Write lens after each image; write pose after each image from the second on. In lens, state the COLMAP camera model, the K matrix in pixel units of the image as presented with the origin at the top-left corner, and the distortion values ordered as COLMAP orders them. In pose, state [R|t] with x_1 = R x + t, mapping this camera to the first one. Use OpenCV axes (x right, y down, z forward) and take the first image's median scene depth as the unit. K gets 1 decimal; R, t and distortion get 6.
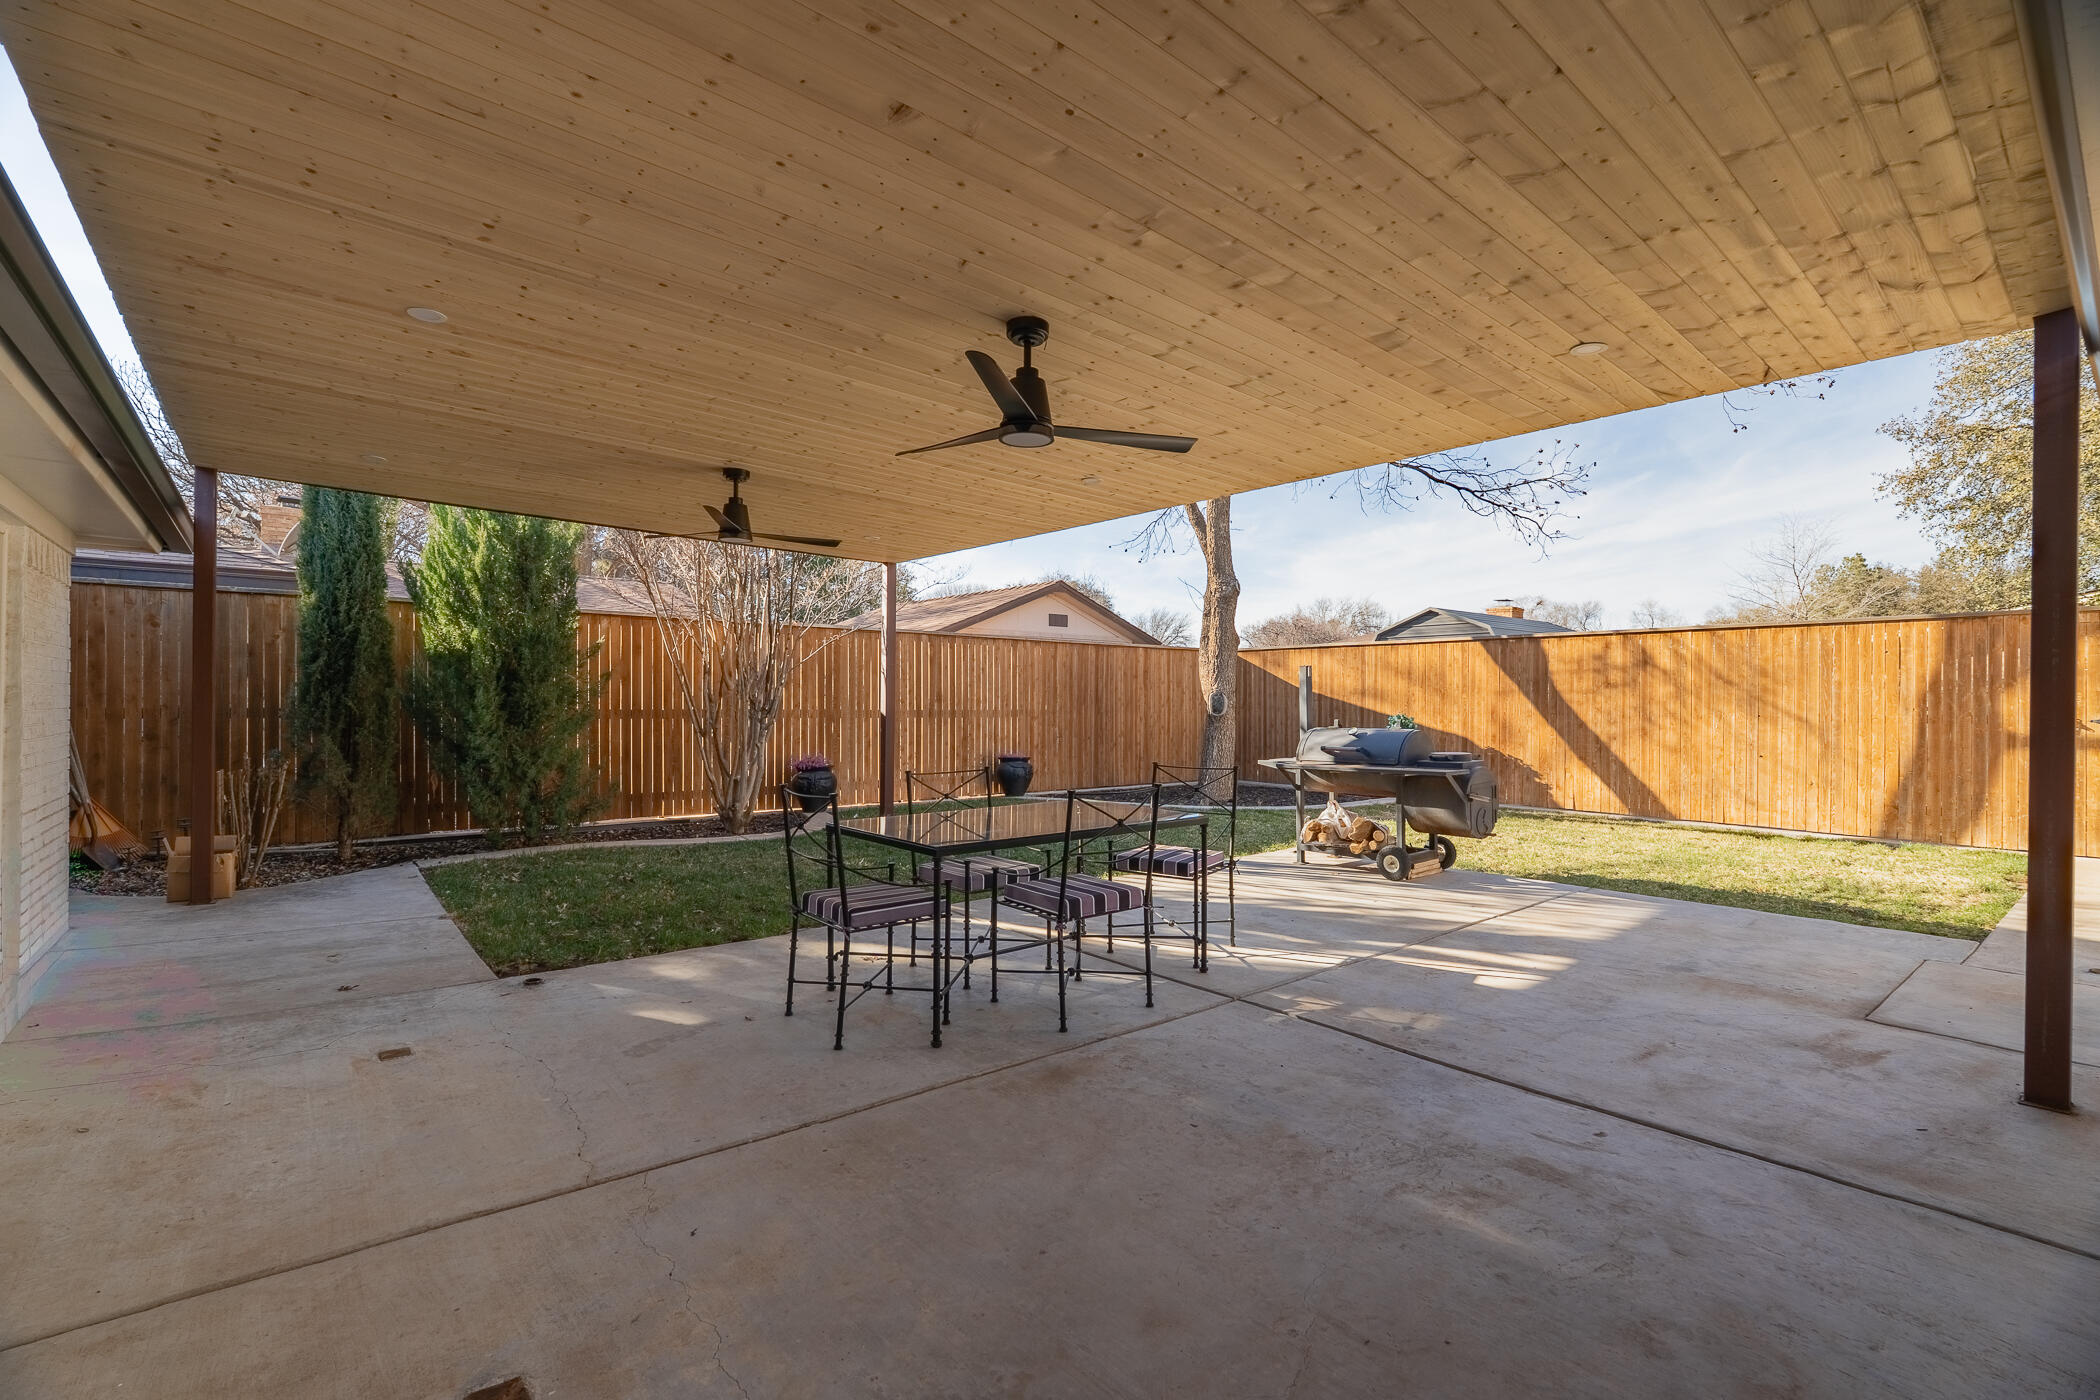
lens RADIAL K [[925.9, 0, 1050.0], [0, 925.9, 700.0], [0, 0, 1]] dist [-0.011064, -0.000194]
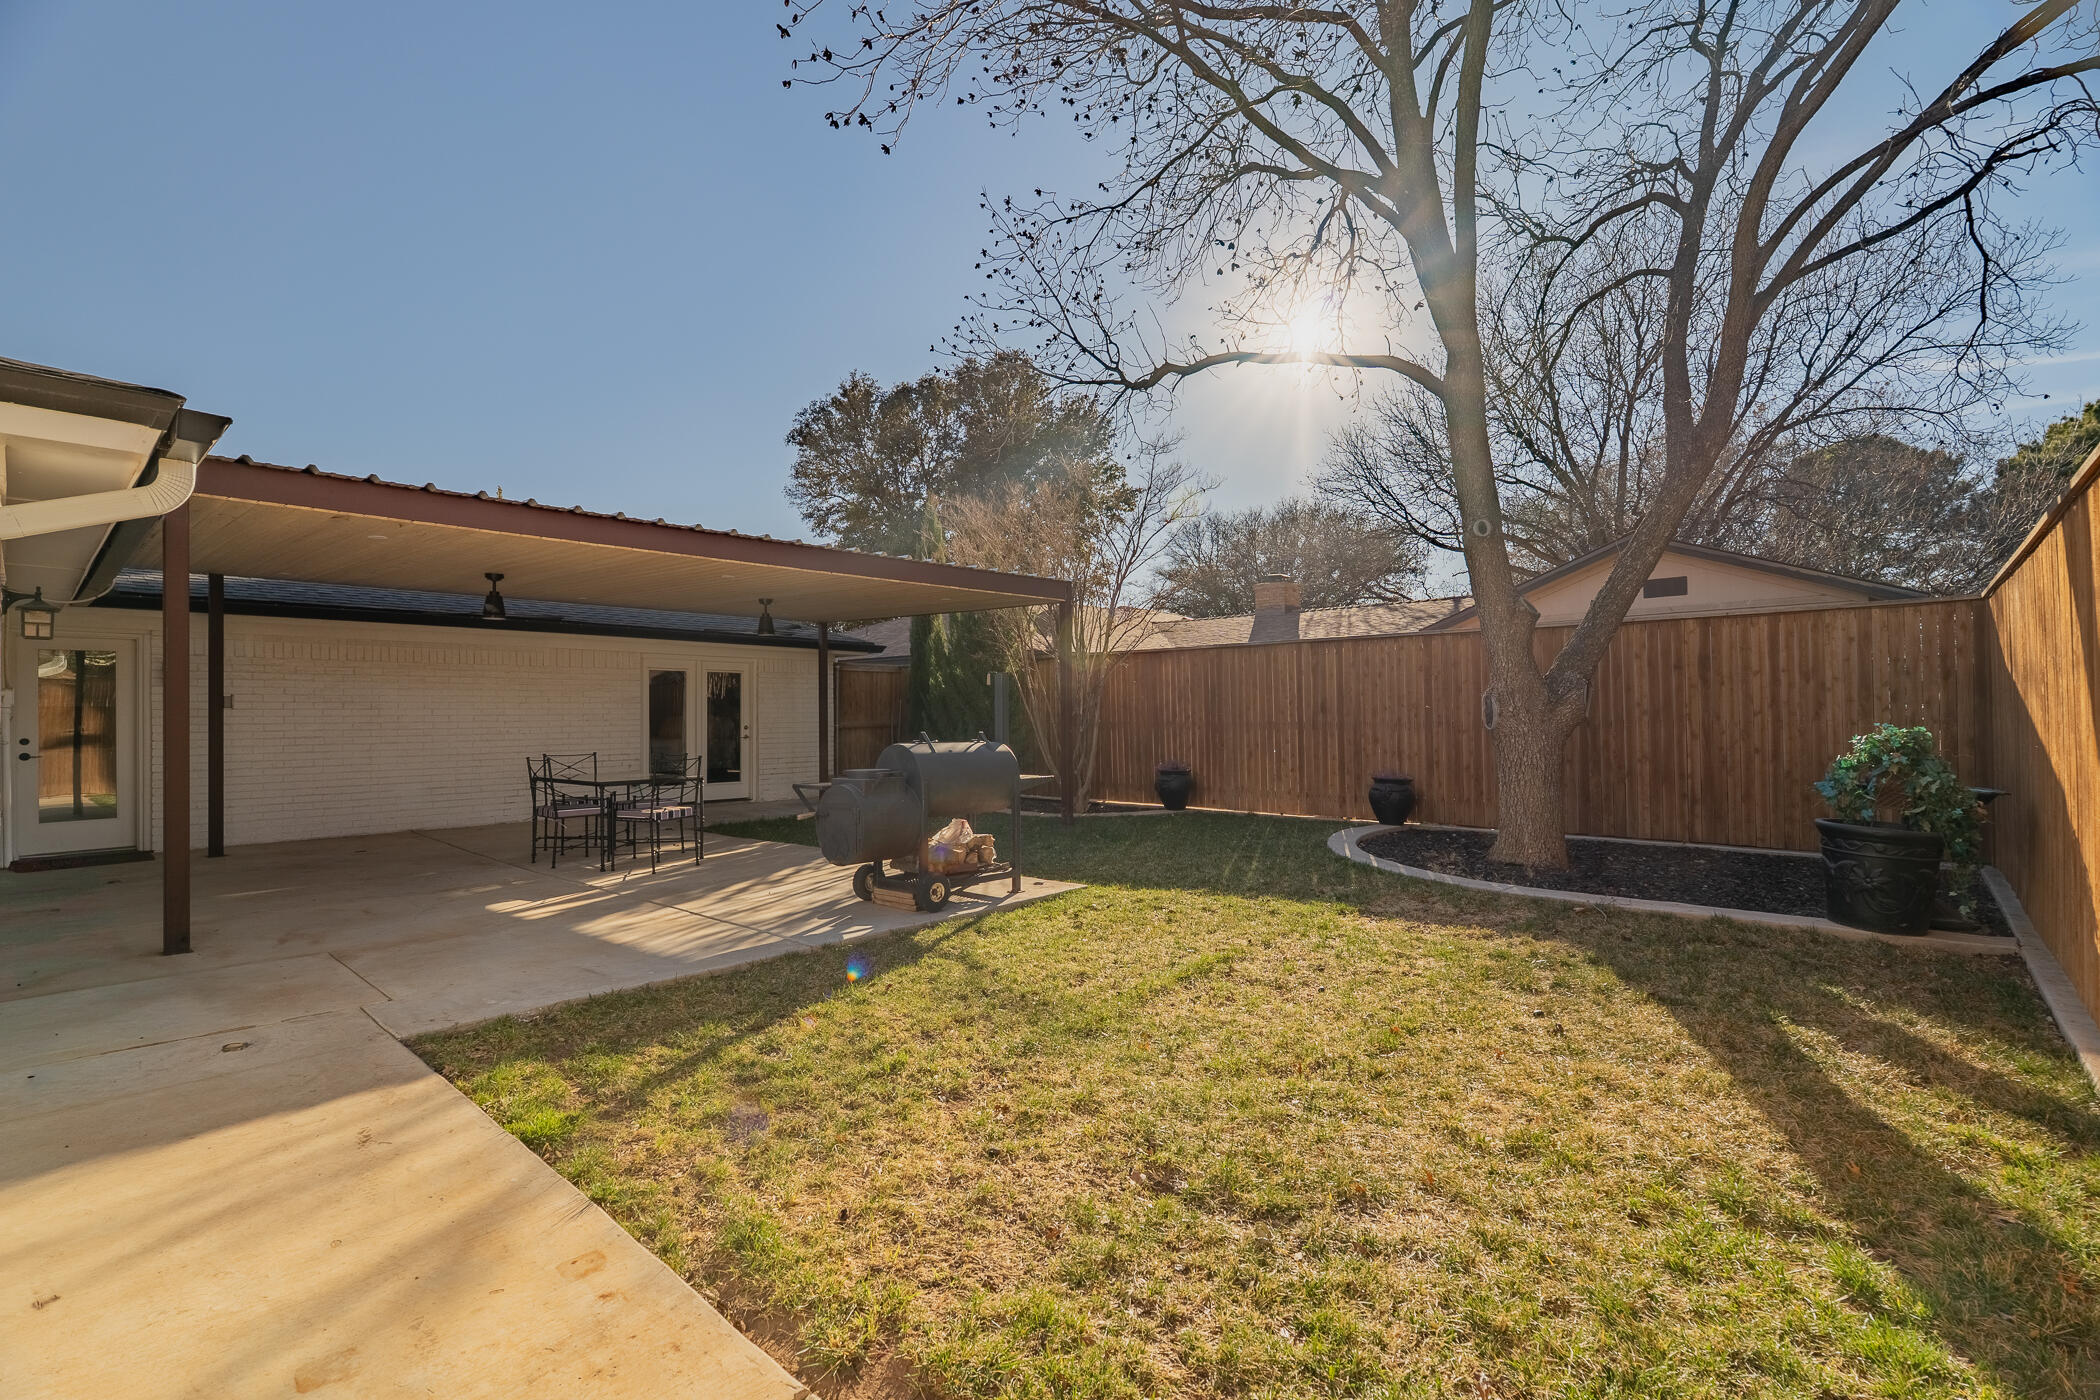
lens RADIAL K [[930.7, 0, 1050.0], [0, 930.7, 700.0], [0, 0, 1]] dist [-0.005975, -0.000013]
pose [[0.147245, -0.027323, -0.988723, 1.288420], [0.009855, 0.999609, -0.026156, 0.017696], [0.989051, -0.005893, 0.147456, 0.980165]]
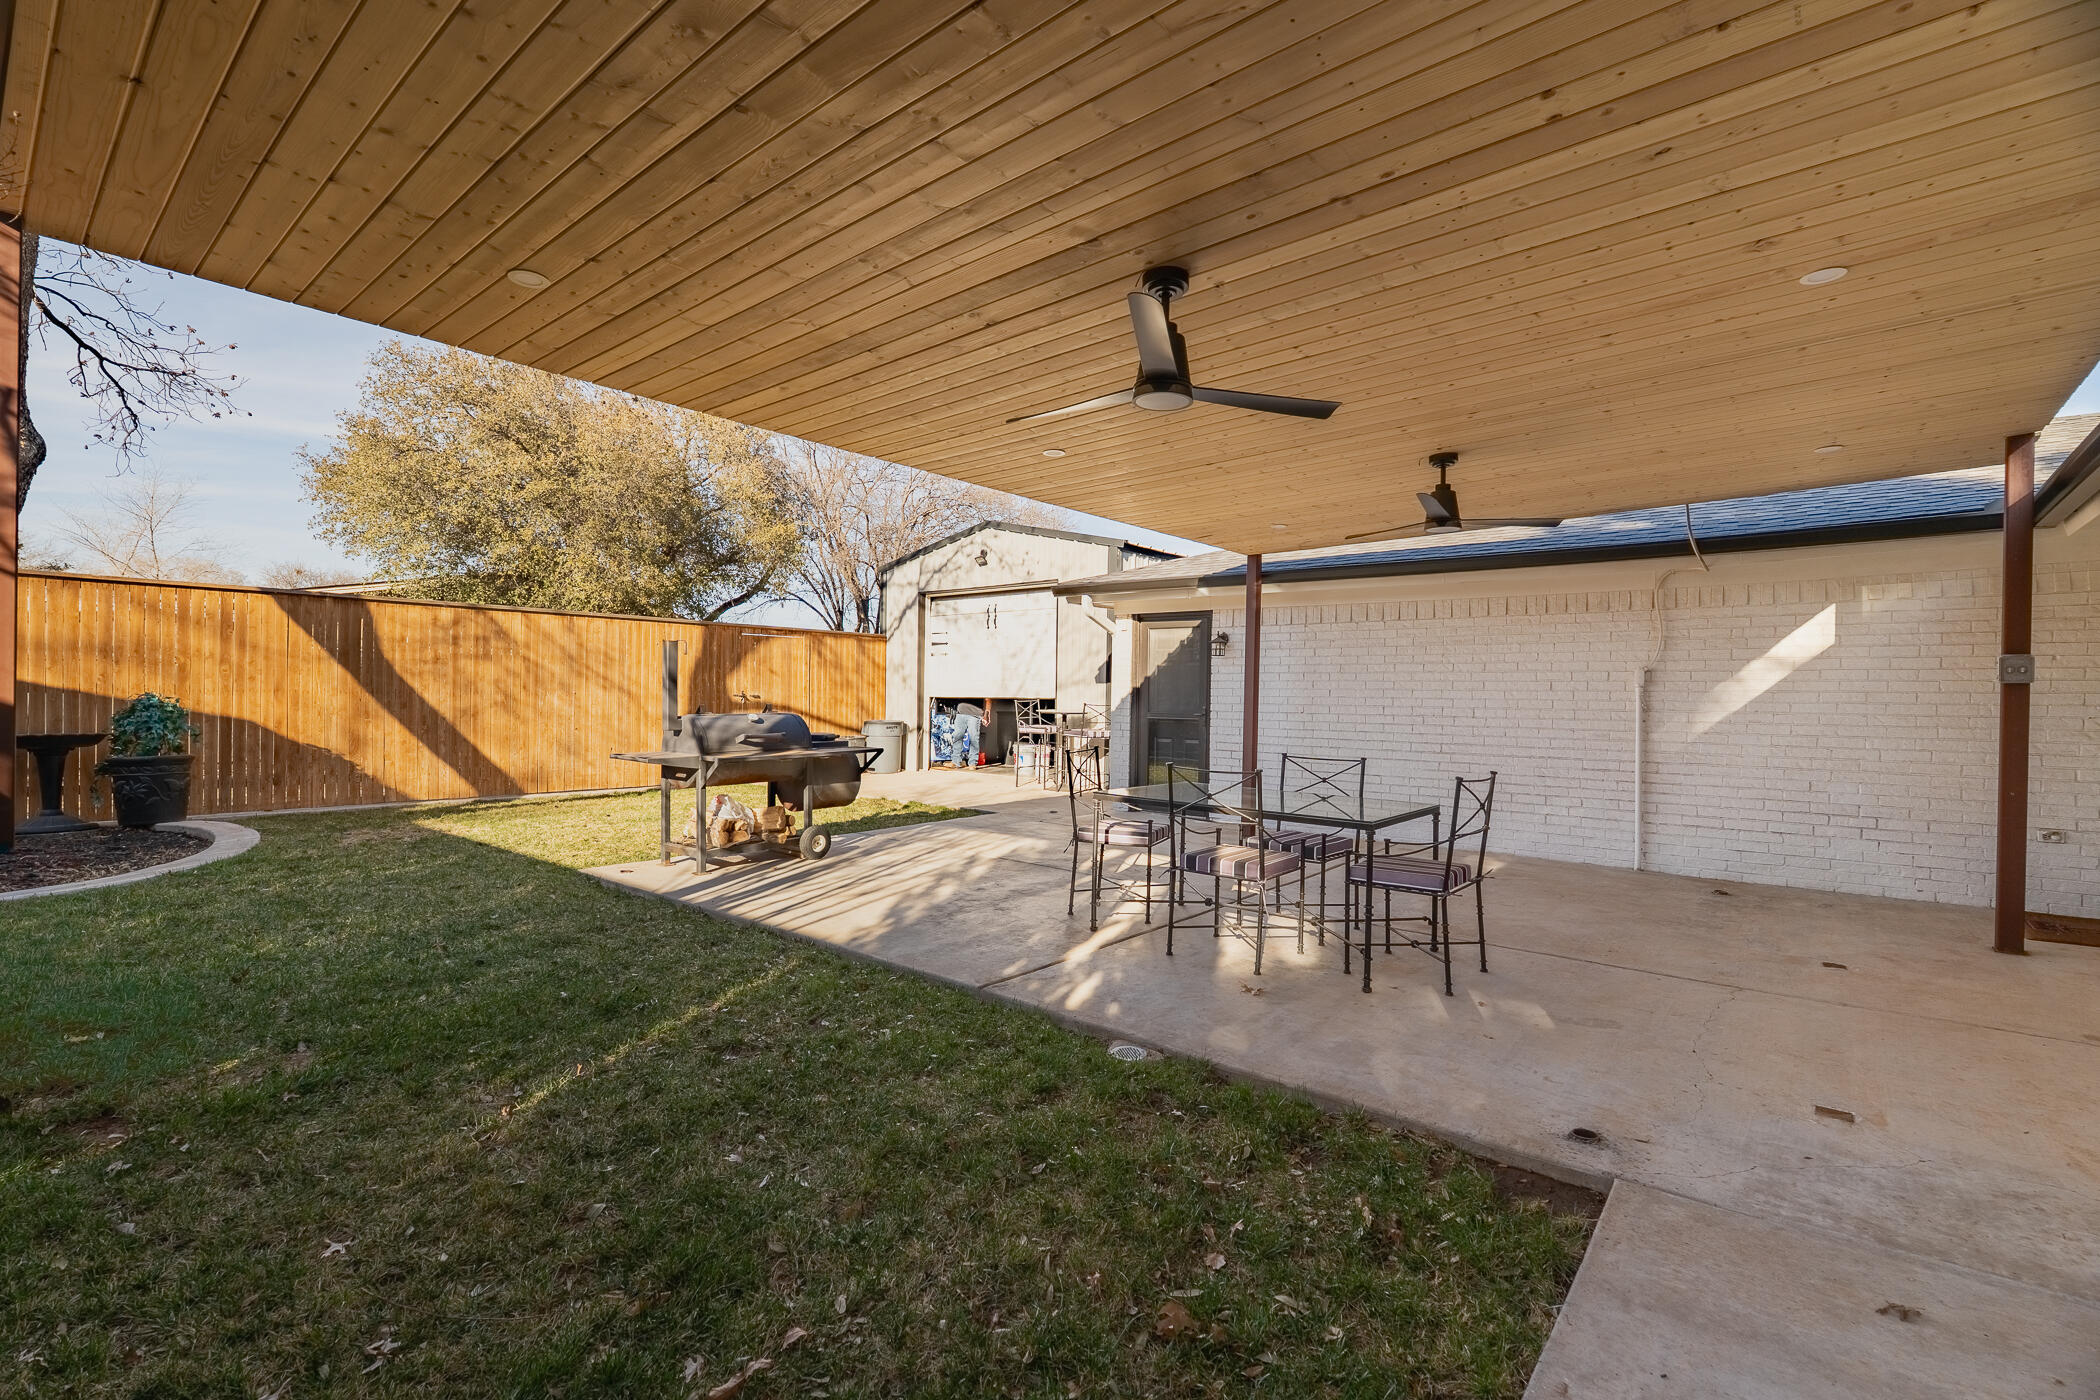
lens RADIAL K [[930.7, 0, 1050.0], [0, 930.7, 700.0], [0, 0, 1]] dist [-0.005975, -0.000013]
pose [[-0.177663, -0.020562, 0.983877, -0.666397], [-0.023524, 0.999585, 0.016642, -0.003648], [-0.983810, -0.020188, -0.178073, 0.879554]]
